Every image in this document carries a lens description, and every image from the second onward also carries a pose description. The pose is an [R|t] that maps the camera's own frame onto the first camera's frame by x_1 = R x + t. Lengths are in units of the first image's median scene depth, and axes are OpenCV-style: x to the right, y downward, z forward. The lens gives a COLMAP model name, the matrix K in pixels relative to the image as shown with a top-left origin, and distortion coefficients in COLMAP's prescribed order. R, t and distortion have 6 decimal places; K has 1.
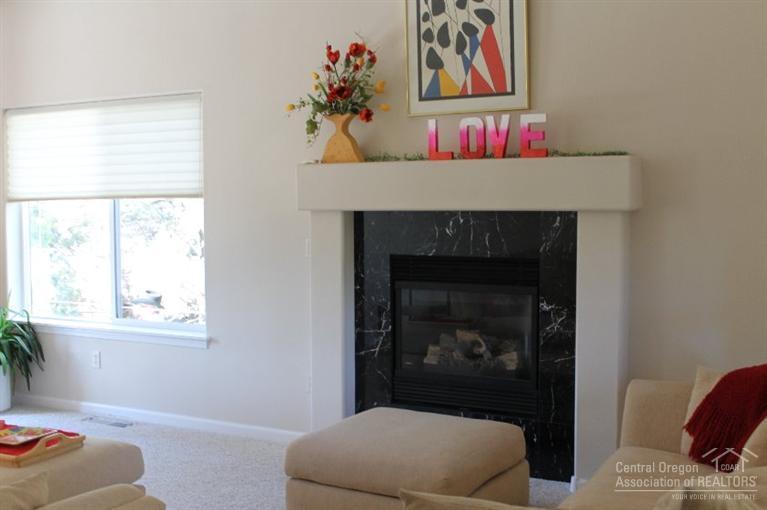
lens RADIAL K [[949.0, 0, 383.9], [0, 949.0, 251.6], [0, 0, 1]] dist [-0.066705, 0.000000]
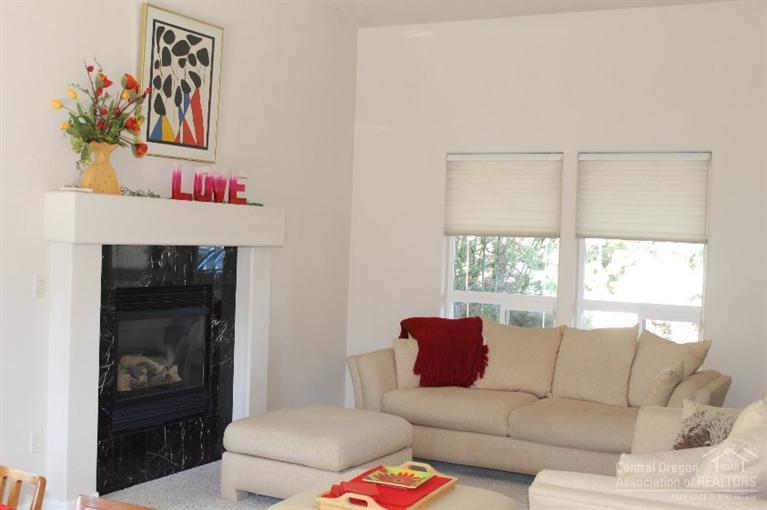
lens RADIAL K [[949.0, 0, 383.5], [0, 949.0, 256.3], [0, 0, 1]] dist [-0.066705, 0.000000]
pose [[-0.014612, -0.012593, 0.999814, -1.046606], [0.021795, 0.999679, 0.012910, -0.039083], [-0.999656, 0.021980, -0.014333, 0.772207]]
